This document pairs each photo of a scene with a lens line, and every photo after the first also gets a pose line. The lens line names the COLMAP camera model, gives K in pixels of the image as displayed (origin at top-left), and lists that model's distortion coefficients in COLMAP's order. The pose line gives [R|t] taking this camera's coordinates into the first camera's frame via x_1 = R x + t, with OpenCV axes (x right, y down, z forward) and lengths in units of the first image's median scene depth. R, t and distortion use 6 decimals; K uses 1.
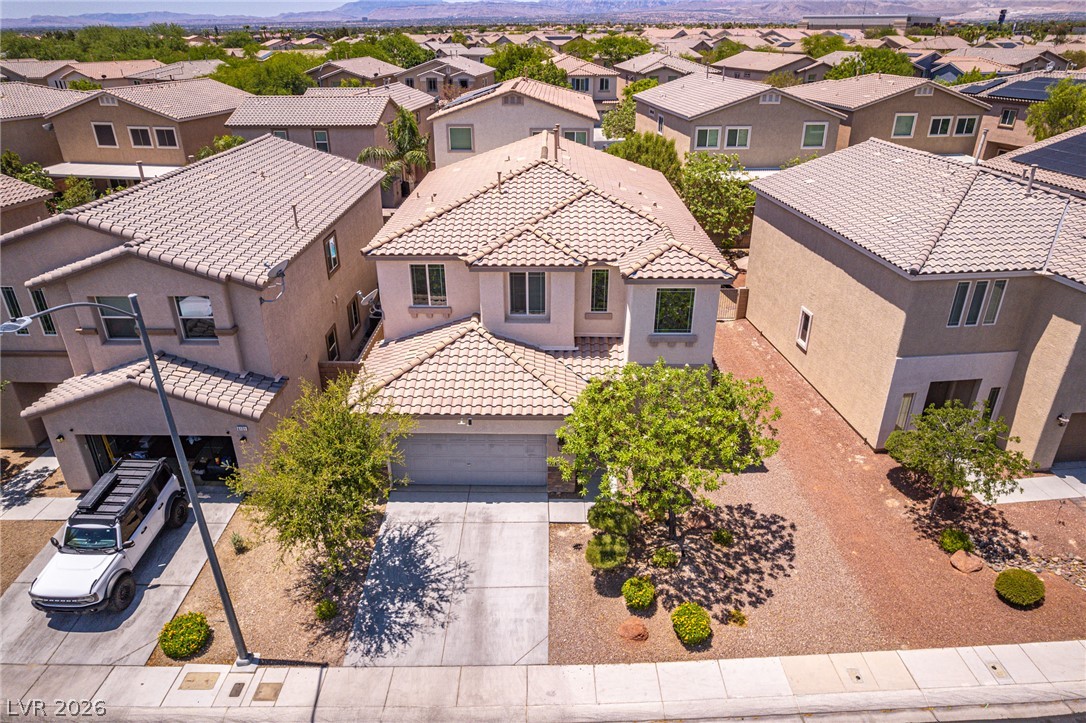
lens RADIAL K [[695.4, 0, 546.8], [0, 695.4, 362.3], [0, 0, 1]] dist [-0.080950, 0.073766]
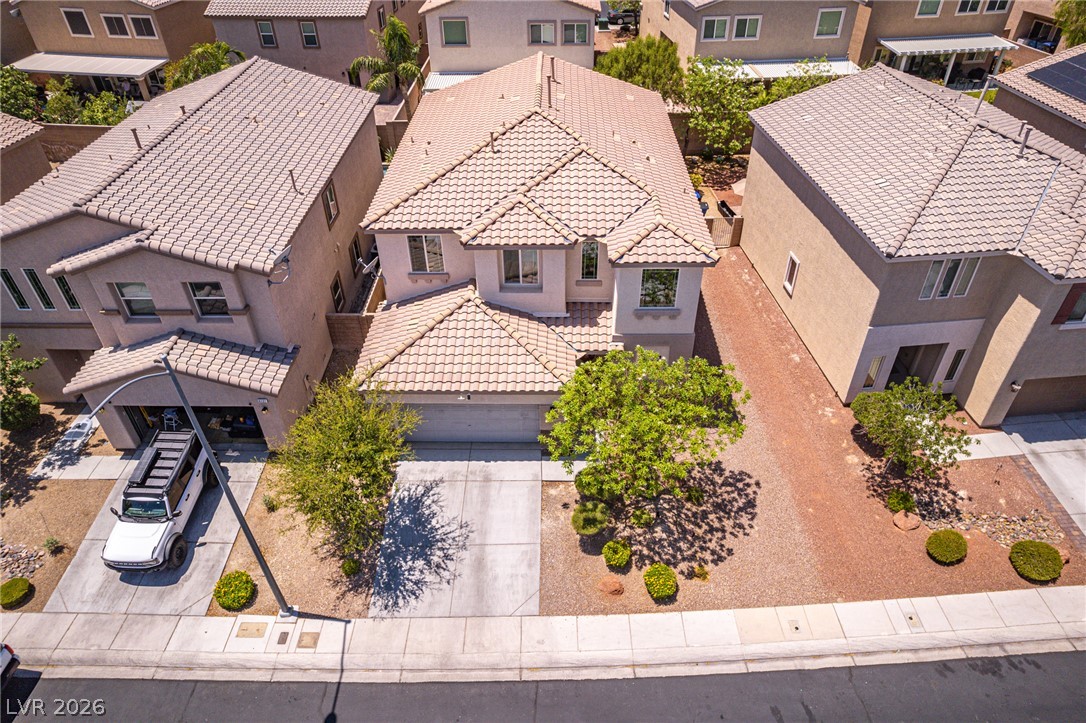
lens RADIAL K [[700.8, 0, 546.9], [0, 700.8, 362.4], [0, 0, 1]] dist [-0.082988, 0.076307]
pose [[0.999920, -0.004707, -0.011732, 0.025169], [0.007190, 0.975102, 0.221641, -0.202108], [0.010396, -0.221707, 0.975058, -0.064743]]
